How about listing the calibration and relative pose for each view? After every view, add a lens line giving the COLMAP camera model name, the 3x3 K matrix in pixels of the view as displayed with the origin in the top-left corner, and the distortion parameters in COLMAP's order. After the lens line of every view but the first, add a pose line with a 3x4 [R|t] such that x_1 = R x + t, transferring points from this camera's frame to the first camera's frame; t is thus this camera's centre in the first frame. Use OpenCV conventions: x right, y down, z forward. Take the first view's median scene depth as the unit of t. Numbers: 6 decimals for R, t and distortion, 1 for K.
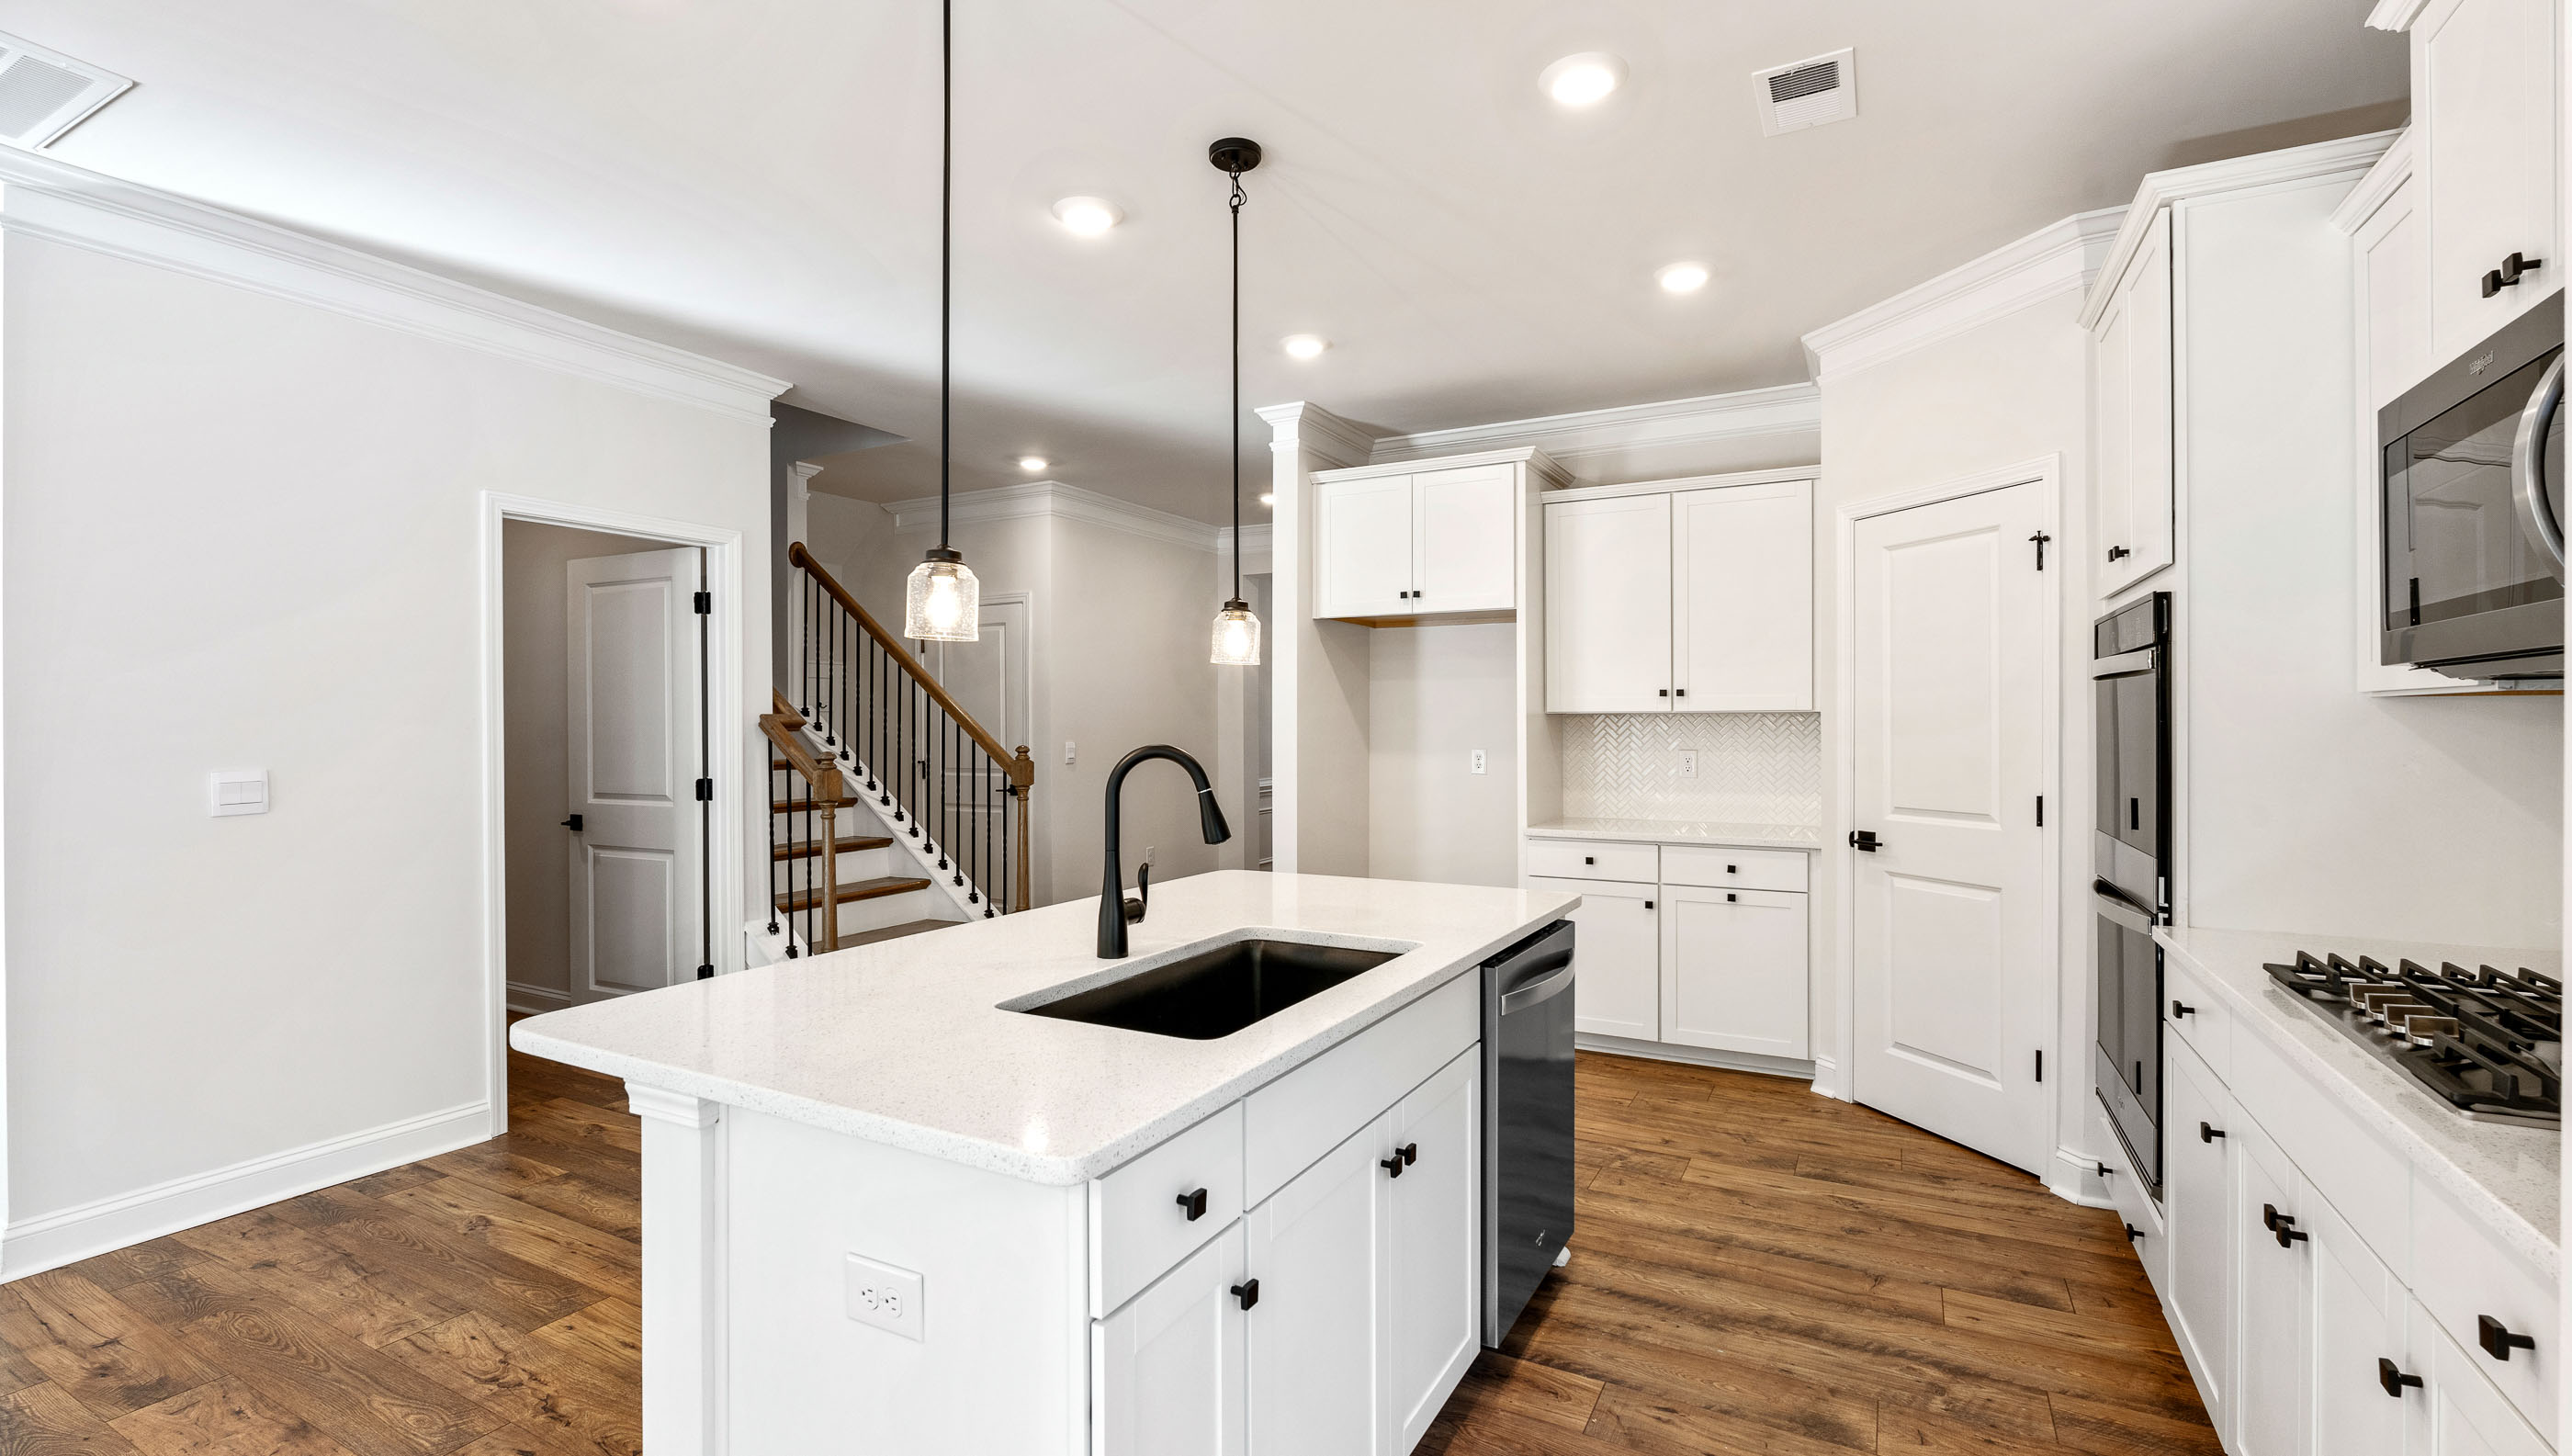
lens RADIAL K [[1128.8, 0, 1280.5], [0, 1128.8, 723.8], [0, 0, 1]] dist [-0.001275, 0.000324]
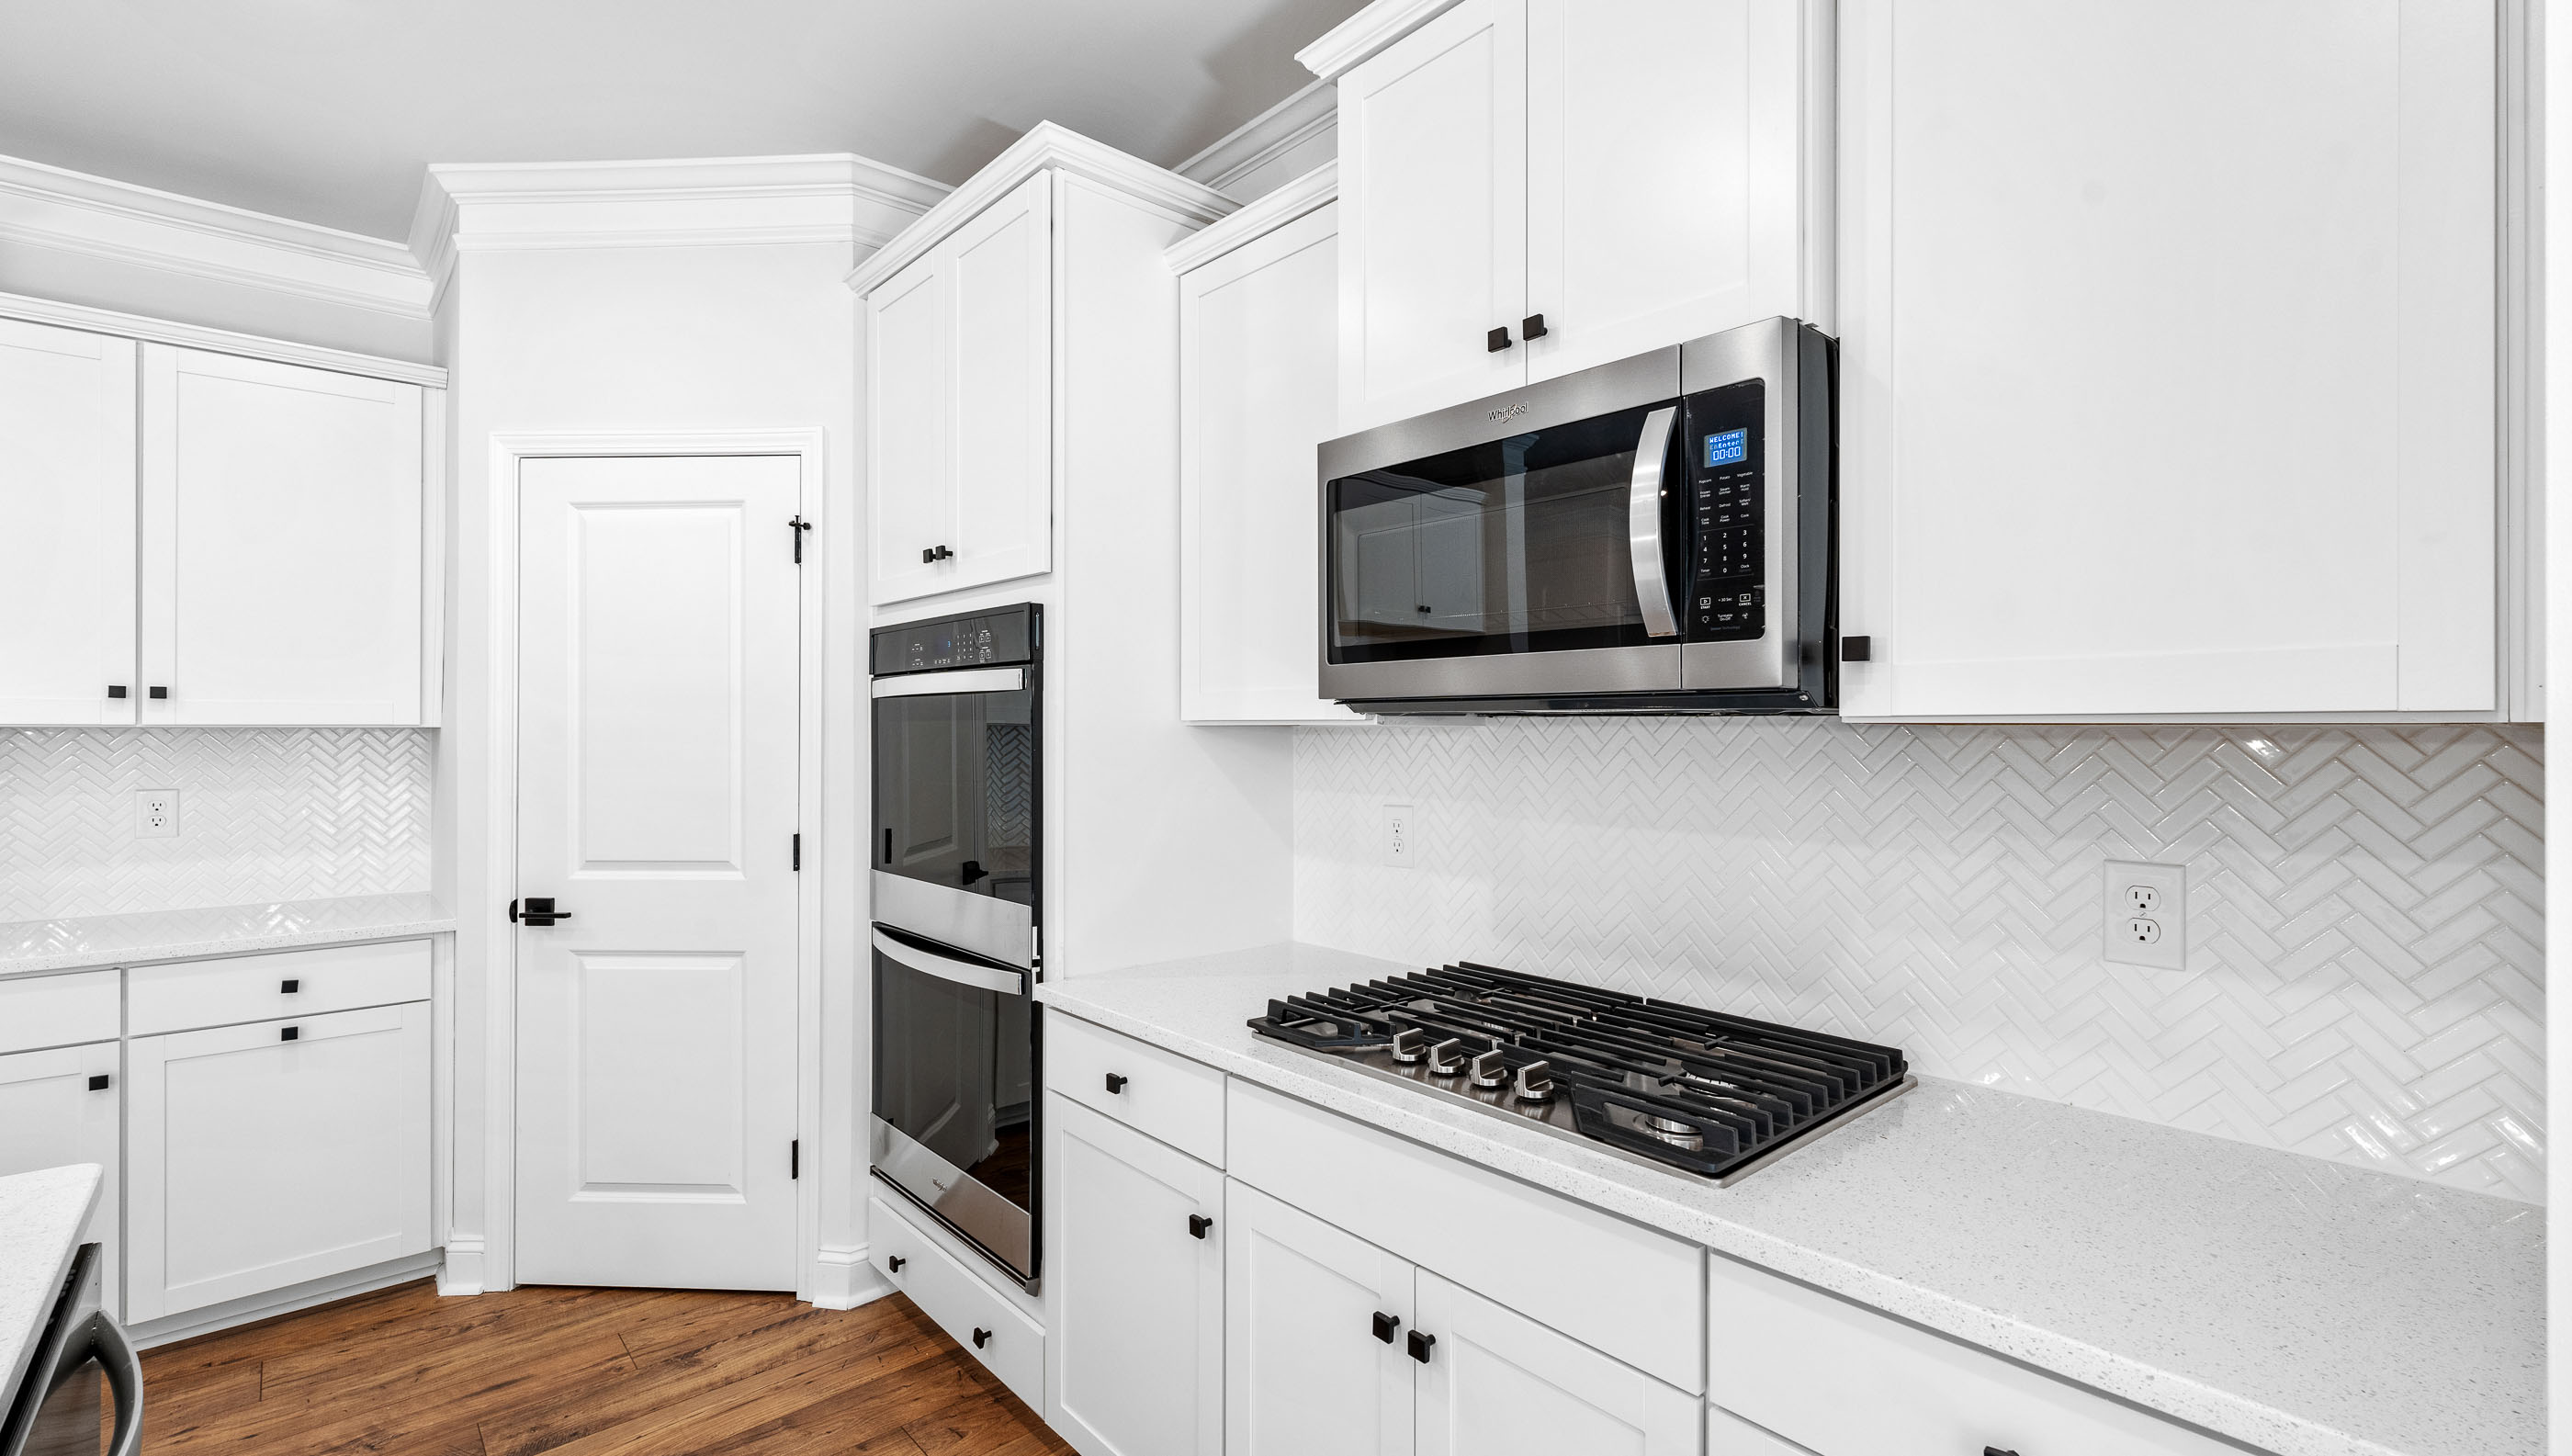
lens RADIAL K [[1128.8, 0, 1305.2], [0, 1128.8, 725.9], [0, 0, 1]] dist [-0.001275, 0.000324]
pose [[0.336271, 0.004763, 0.941753, 0.011638], [-0.001541, 0.999989, -0.004508, -0.010234], [-0.941764, 0.000065, 0.336274, 0.296679]]
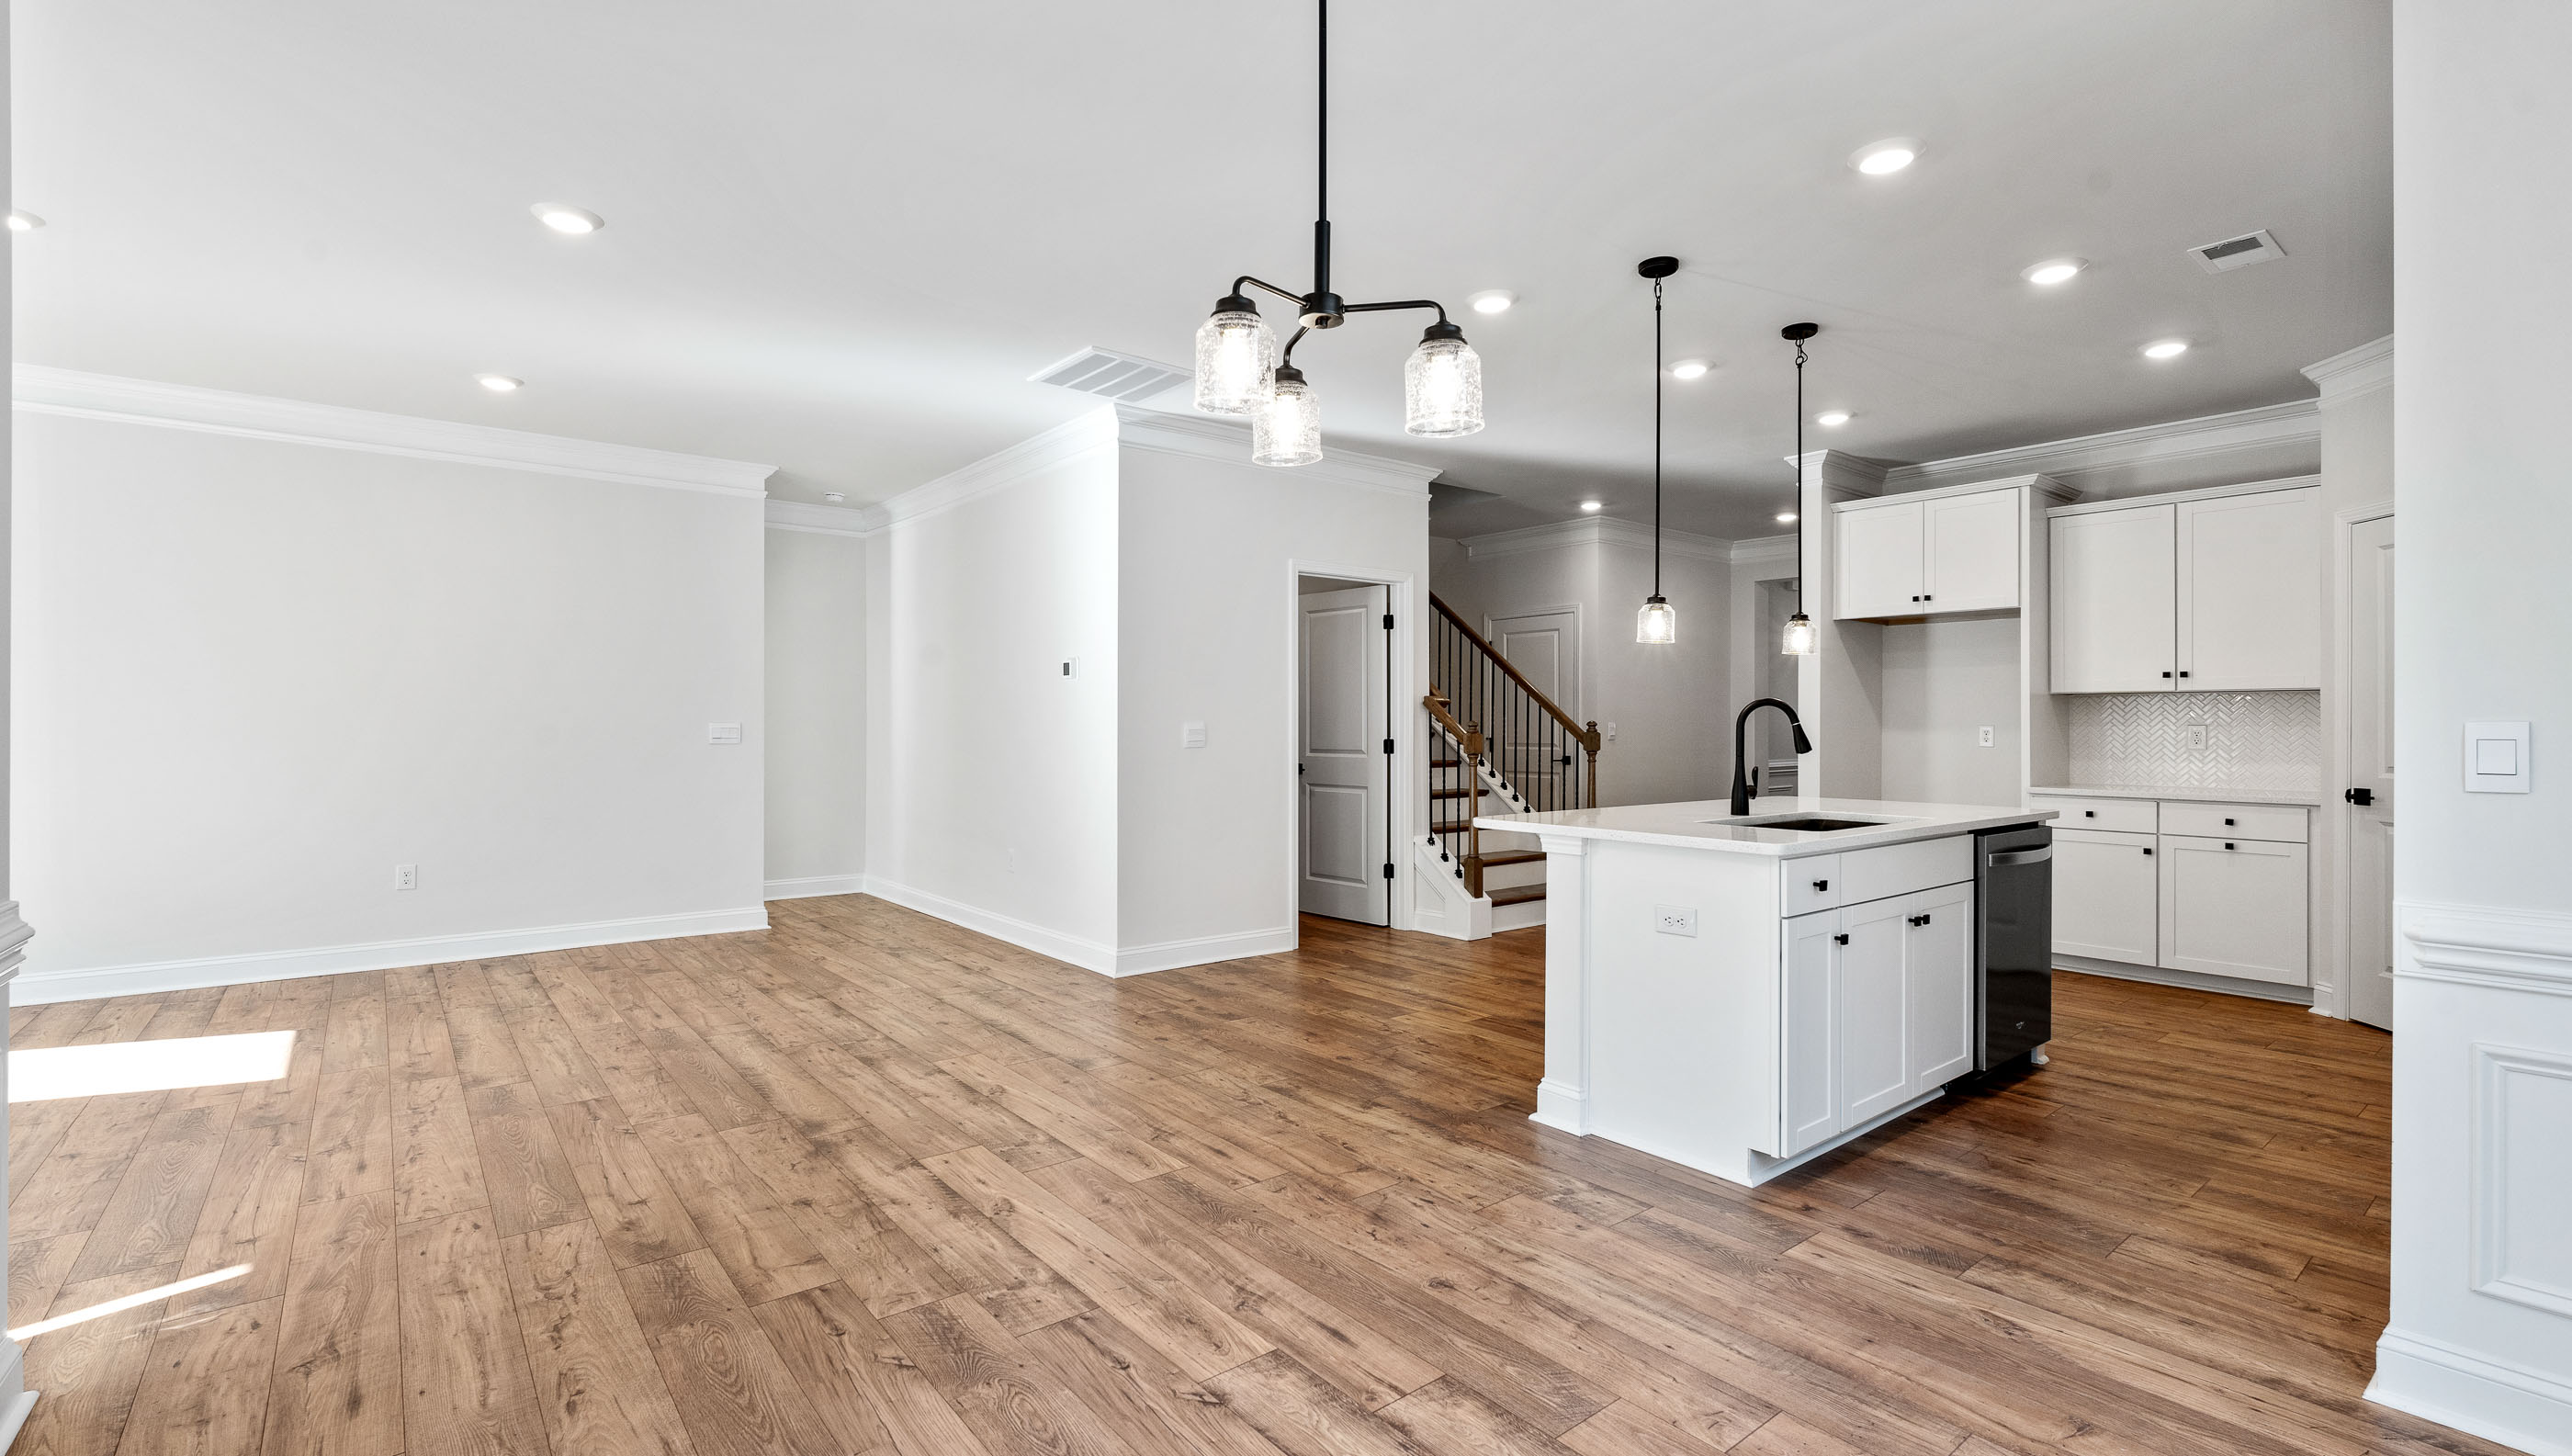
lens RADIAL K [[1128.8, 0, 1299.9], [0, 1128.8, 723.0], [0, 0, 1]] dist [-0.001275, 0.000324]
pose [[0.927209, 0.003812, -0.374524, -0.064286], [-0.004506, 0.999989, -0.000977, 0.032301], [0.374516, 0.002593, 0.927217, -0.485363]]
